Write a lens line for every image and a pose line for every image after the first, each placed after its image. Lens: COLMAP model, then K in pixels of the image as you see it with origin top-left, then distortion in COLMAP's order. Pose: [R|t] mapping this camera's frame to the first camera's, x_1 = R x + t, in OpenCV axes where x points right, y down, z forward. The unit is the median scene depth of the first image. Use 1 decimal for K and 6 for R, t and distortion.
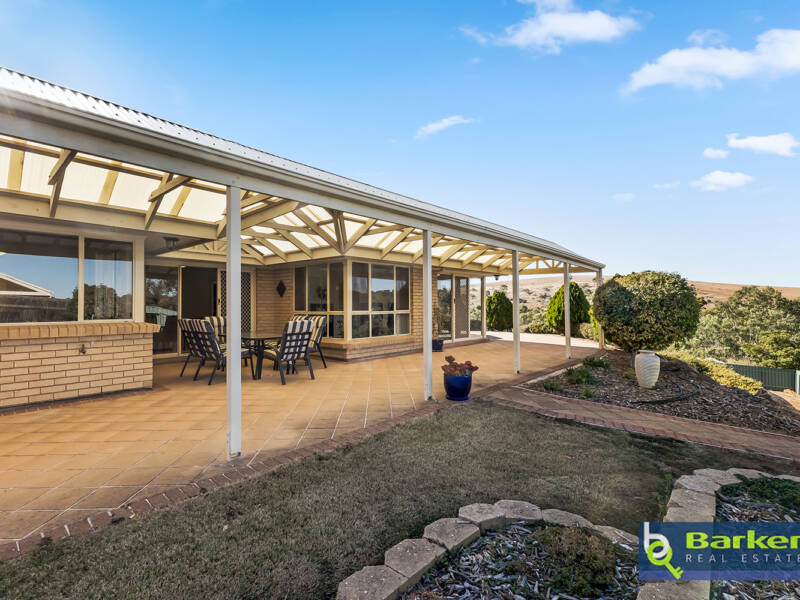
lens RADIAL K [[389.7, 0, 400.0], [0, 389.7, 300.0], [0, 0, 1]] dist [-0.000732, 0.000576]
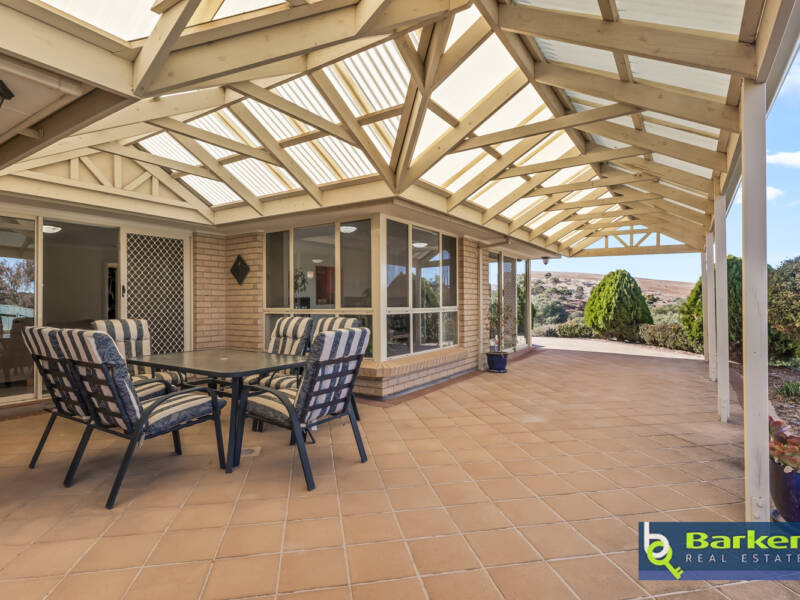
lens RADIAL K [[435.5, 0, 404.4], [0, 435.5, 300.1], [0, 0, 1]] dist [0.005597, 0.000421]
pose [[0.988025, 0.000235, 0.154292, -0.185022], [-0.001287, 0.999977, 0.006718, 0.012572], [-0.154287, -0.006837, 0.988002, 0.366386]]
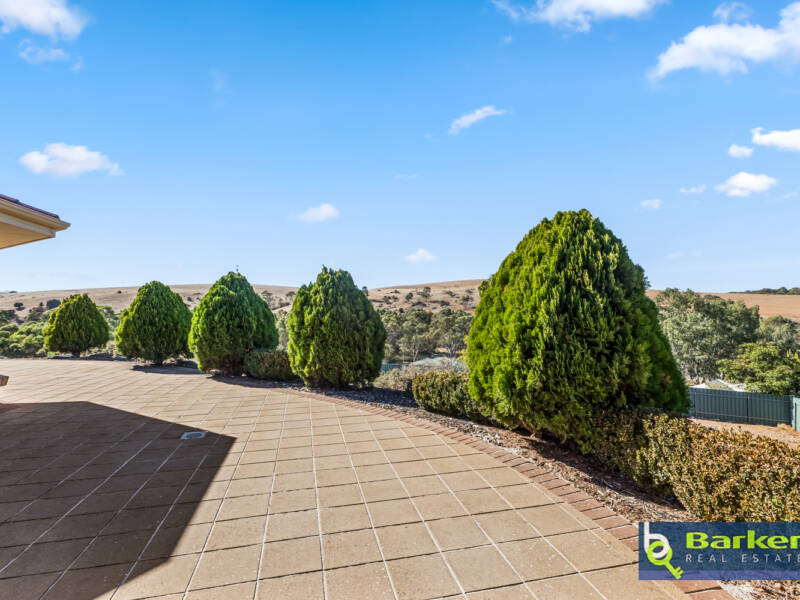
lens RADIAL K [[389.7, 0, 400.0], [0, 389.7, 300.0], [0, 0, 1]] dist [-0.000732, 0.000576]
pose [[0.984642, 0.004665, 0.174522, 0.501781], [-0.003382, 0.999965, -0.007650, 0.012399], [-0.174551, 0.006942, 0.984624, 1.320311]]
